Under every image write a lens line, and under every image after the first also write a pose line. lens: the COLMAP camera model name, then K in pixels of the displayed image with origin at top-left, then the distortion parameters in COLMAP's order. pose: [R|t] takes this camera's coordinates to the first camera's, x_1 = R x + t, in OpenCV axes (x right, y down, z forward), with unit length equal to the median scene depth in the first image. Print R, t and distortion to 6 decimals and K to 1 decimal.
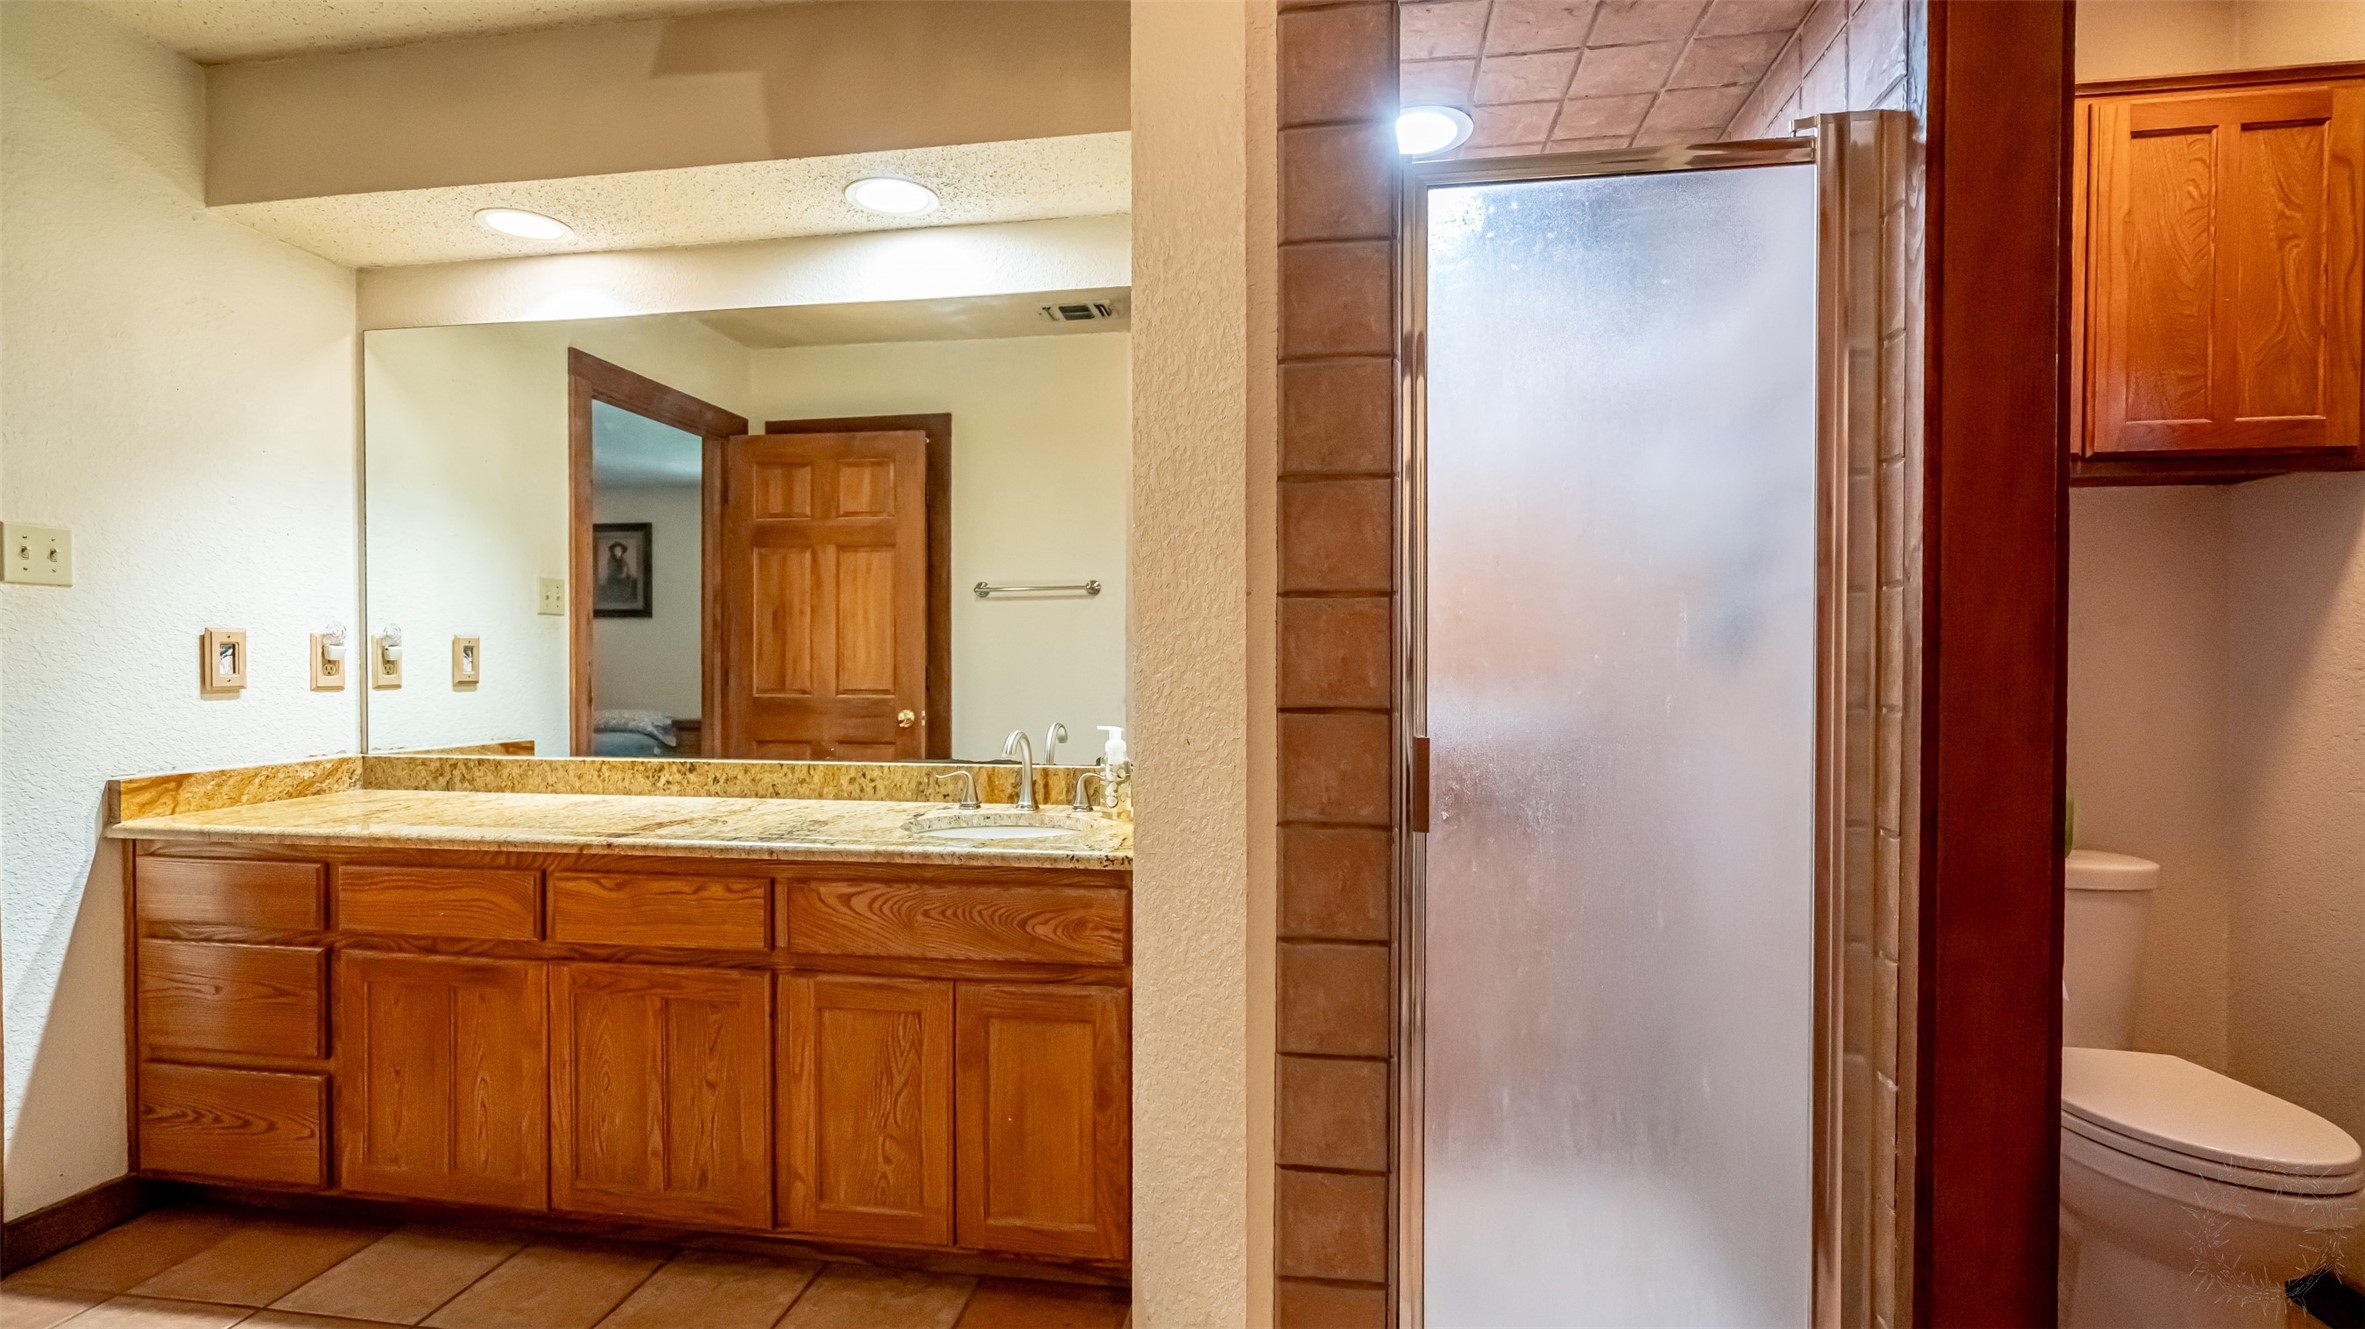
lens RADIAL K [[1065.4, 0, 1174.8], [0, 1065.4, 671.9], [0, 0, 1]] dist [-0.000864, 0.000015]
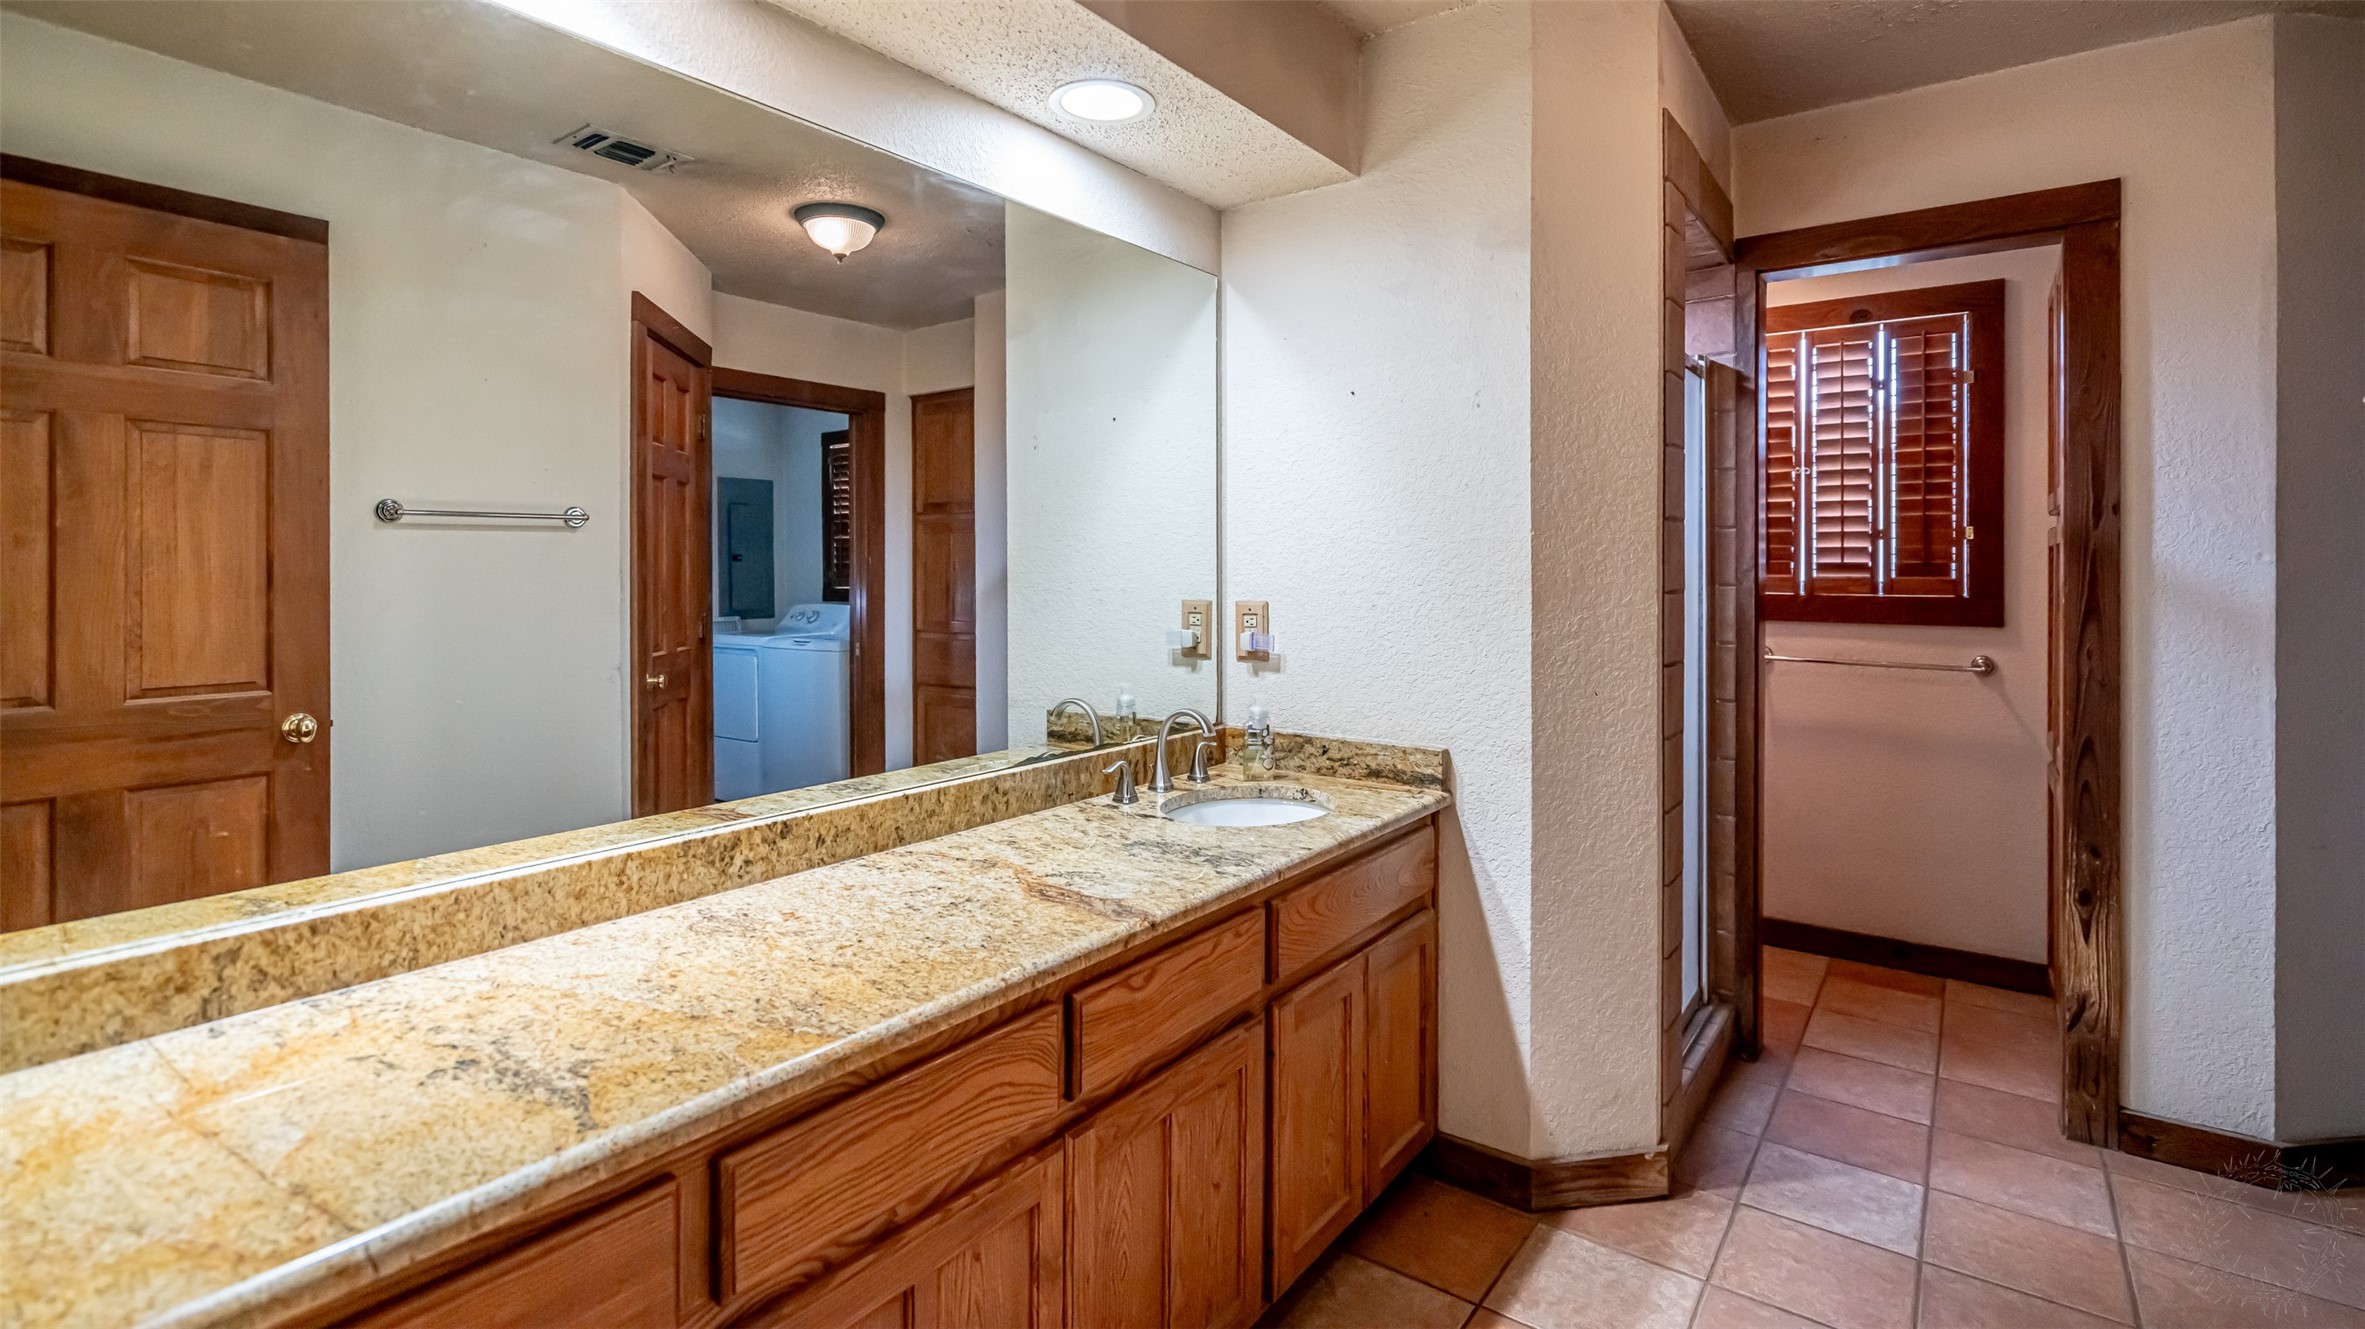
lens RADIAL K [[1072.9, 0, 1170.8], [0, 1072.9, 571.0], [0, 0, 1]] dist [-0.001083, -0.000188]
pose [[0.477935, -0.002142, 0.878393, -0.896075], [0.011594, 0.999925, -0.003870, -0.057950], [-0.878319, 0.012034, 0.477924, 0.489888]]
